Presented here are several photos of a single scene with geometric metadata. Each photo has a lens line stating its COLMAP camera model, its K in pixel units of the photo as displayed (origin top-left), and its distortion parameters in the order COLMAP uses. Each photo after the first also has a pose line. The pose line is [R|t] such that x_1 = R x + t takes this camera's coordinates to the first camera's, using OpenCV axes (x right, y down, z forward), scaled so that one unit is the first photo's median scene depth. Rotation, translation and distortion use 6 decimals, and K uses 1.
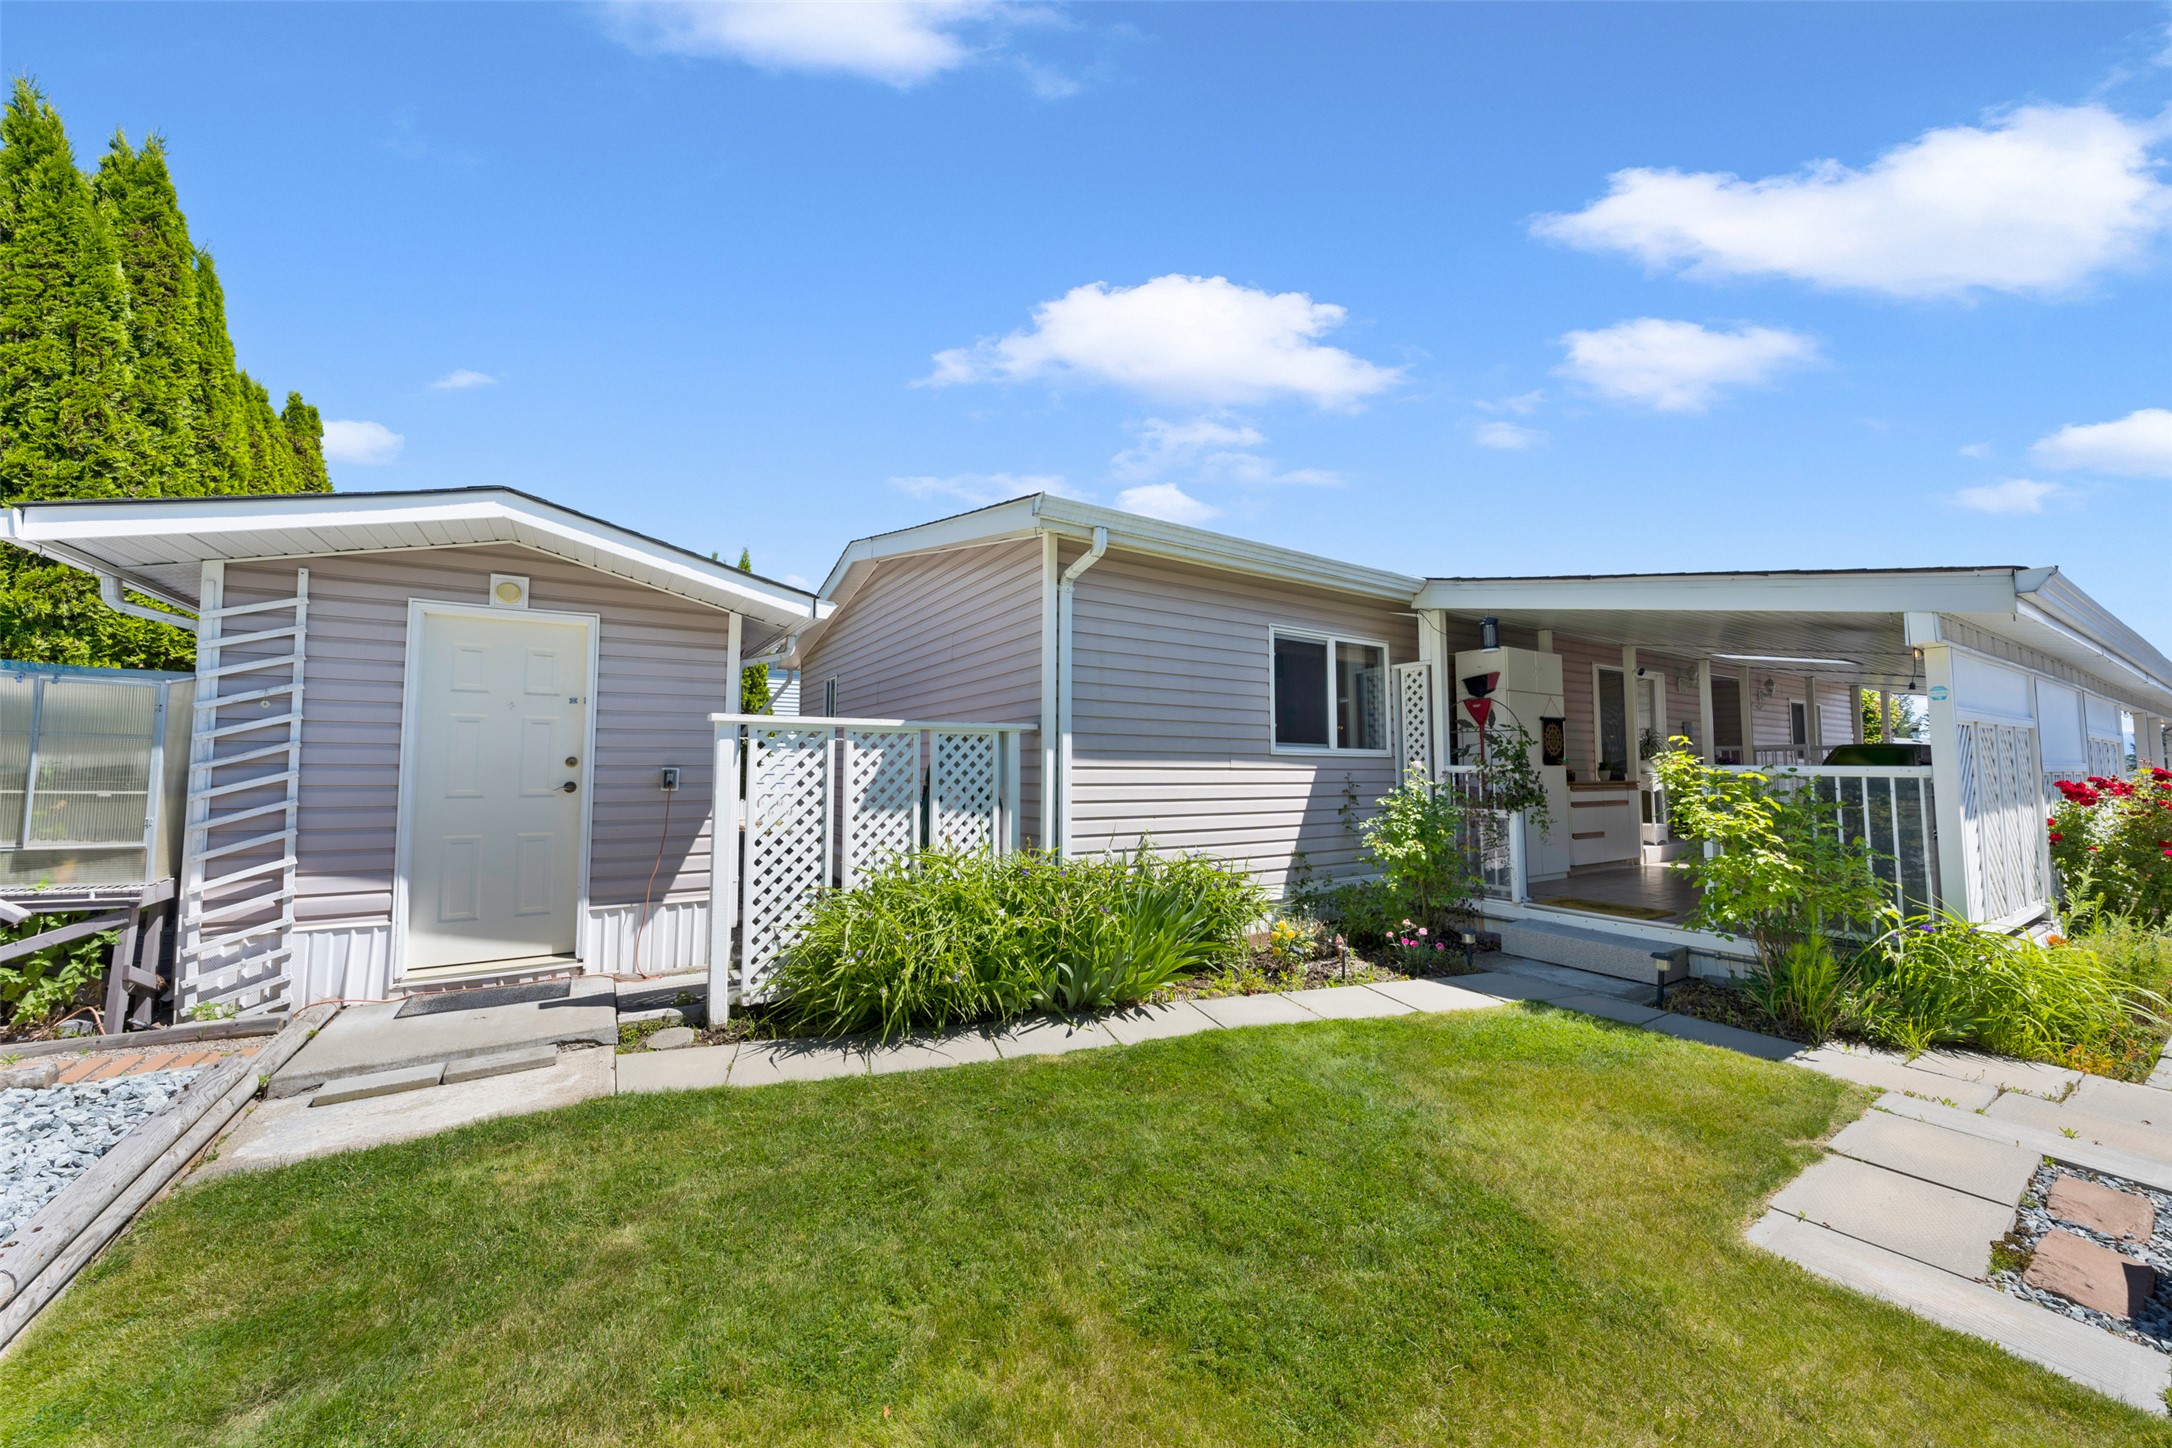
lens RADIAL K [[789.6, 0, 1086.0], [0, 789.6, 724.0], [0, 0, 1]] dist [-0.006942, -0.000014]
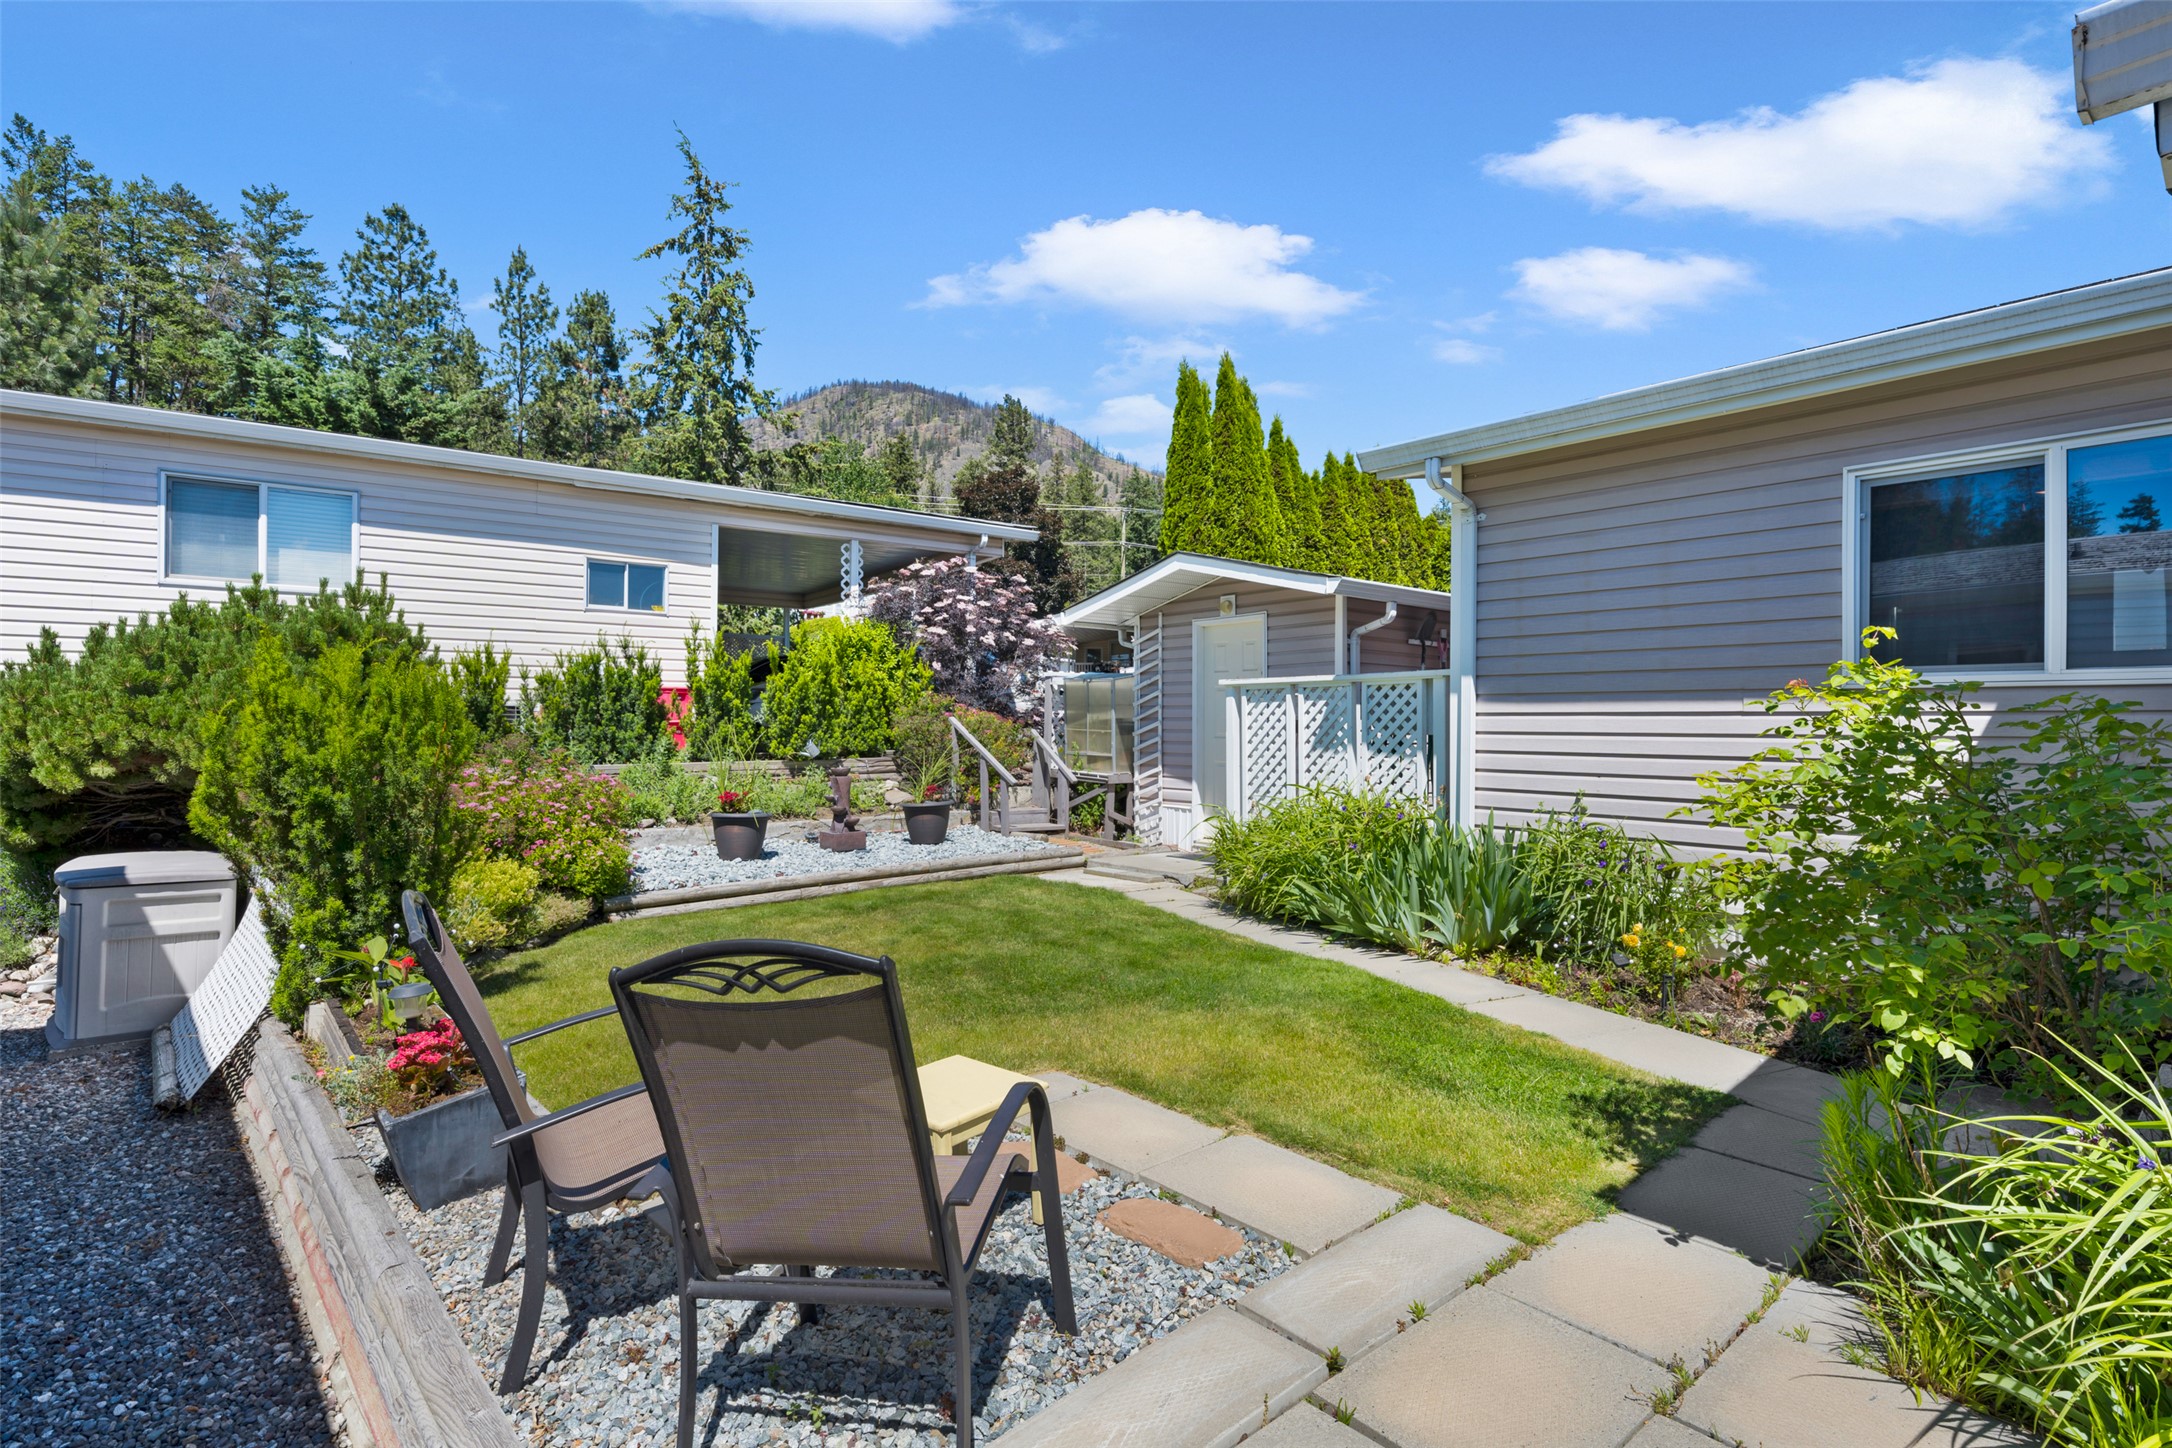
lens RADIAL K [[1014.7, 0, 1086.0], [0, 1014.7, 724.0], [0, 0, 1]] dist [-0.000779, -0.001115]
pose [[0.145914, -0.005802, -0.989280, 1.210183], [0.046413, 0.998922, 0.000987, 0.050356], [0.988208, -0.046059, 0.146026, 0.415123]]
